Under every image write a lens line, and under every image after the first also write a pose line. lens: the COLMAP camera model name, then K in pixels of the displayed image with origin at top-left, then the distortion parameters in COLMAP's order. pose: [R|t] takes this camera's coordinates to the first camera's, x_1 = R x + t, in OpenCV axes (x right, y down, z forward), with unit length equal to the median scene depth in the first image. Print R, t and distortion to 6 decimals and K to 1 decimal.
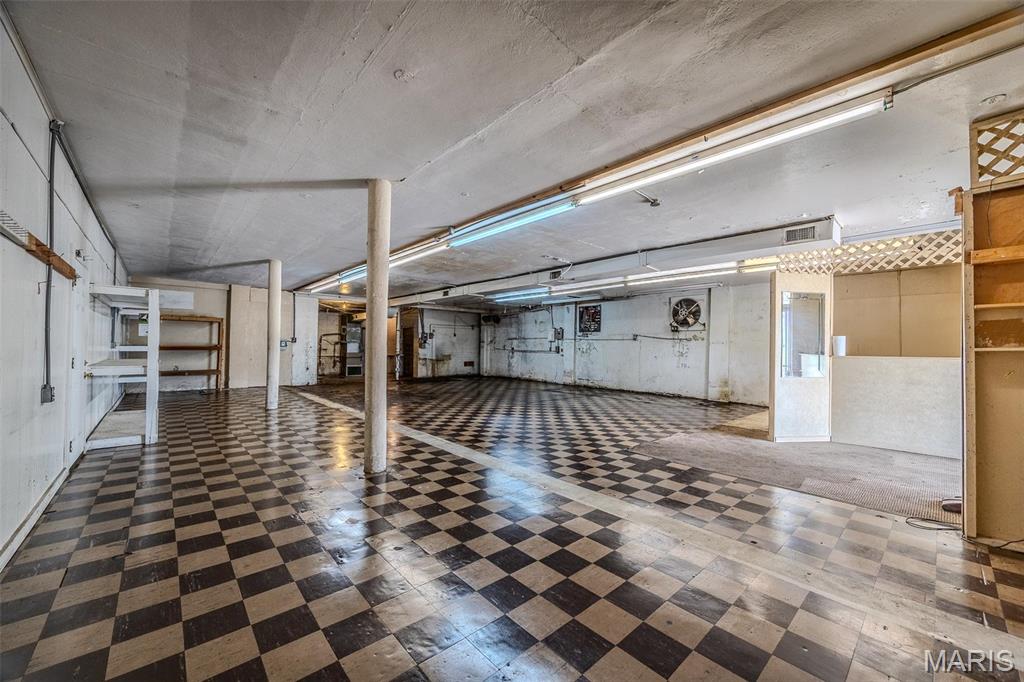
lens RADIAL K [[392.4, 0, 514.6], [0, 392.4, 344.1], [0, 0, 1]] dist [-0.001767, -0.000579]
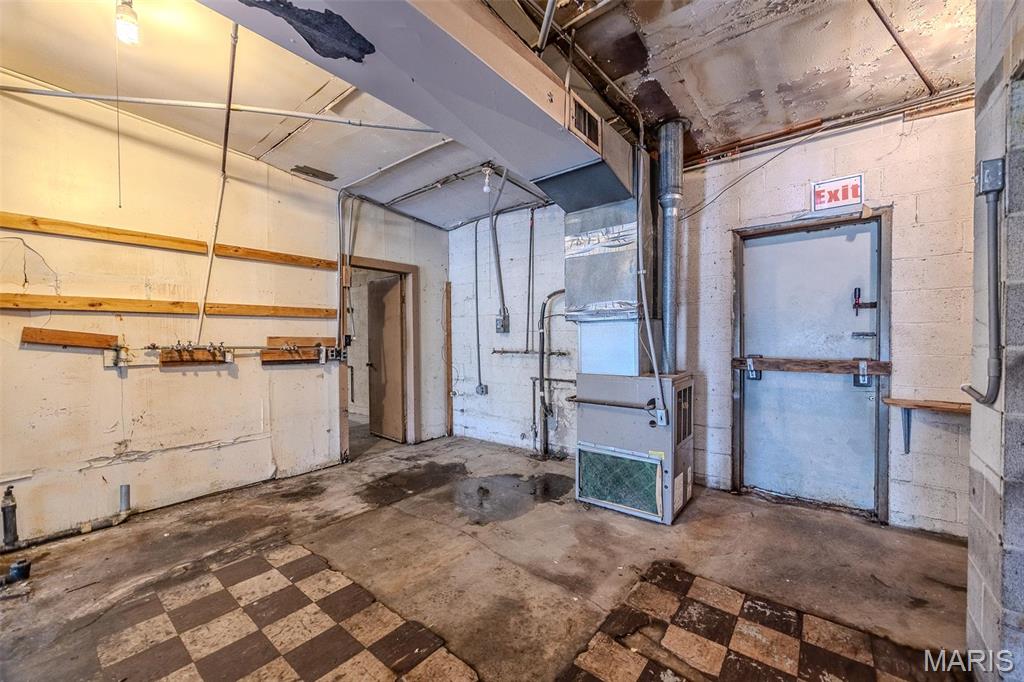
lens RADIAL K [[392.4, 0, 519.4], [0, 392.4, 341.7], [0, 0, 1]] dist [-0.001767, -0.000579]
pose [[0.152063, 0.001295, -0.988370, -0.296066], [0.017942, 0.999831, 0.004071, 0.005753], [0.988208, -0.018353, 0.152014, 1.132966]]
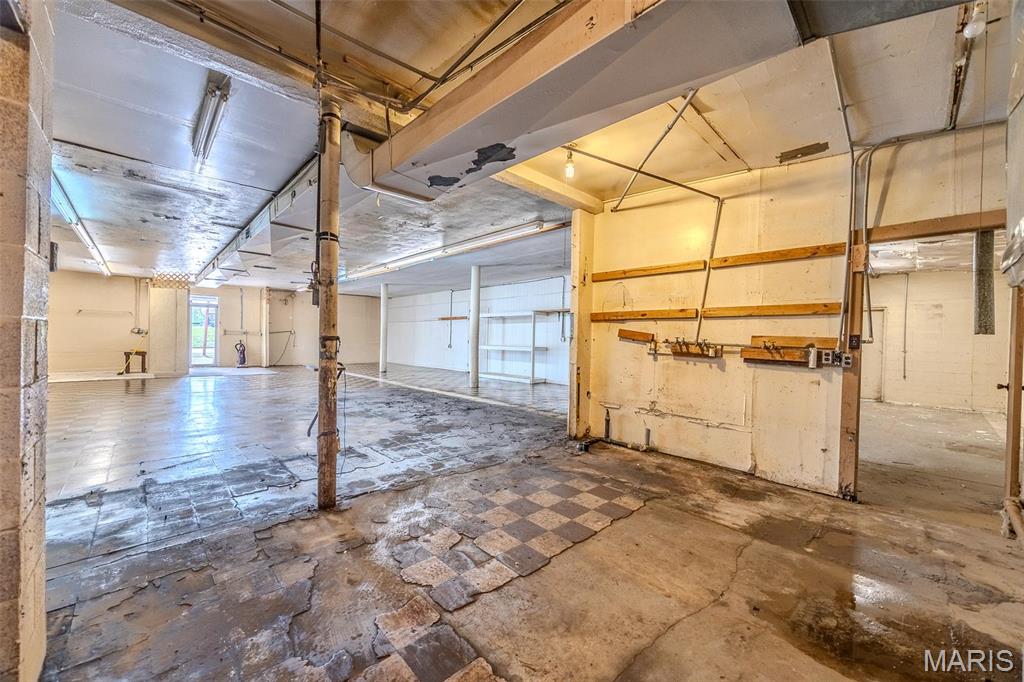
lens RADIAL K [[392.4, 0, 517.3], [0, 392.4, 341.7], [0, 0, 1]] dist [-0.001767, -0.000579]
pose [[-0.999287, -0.032456, -0.019272, -0.421777], [-0.032415, 0.999472, -0.002438, 0.010965], [0.019341, -0.001812, -0.999811, 1.288241]]
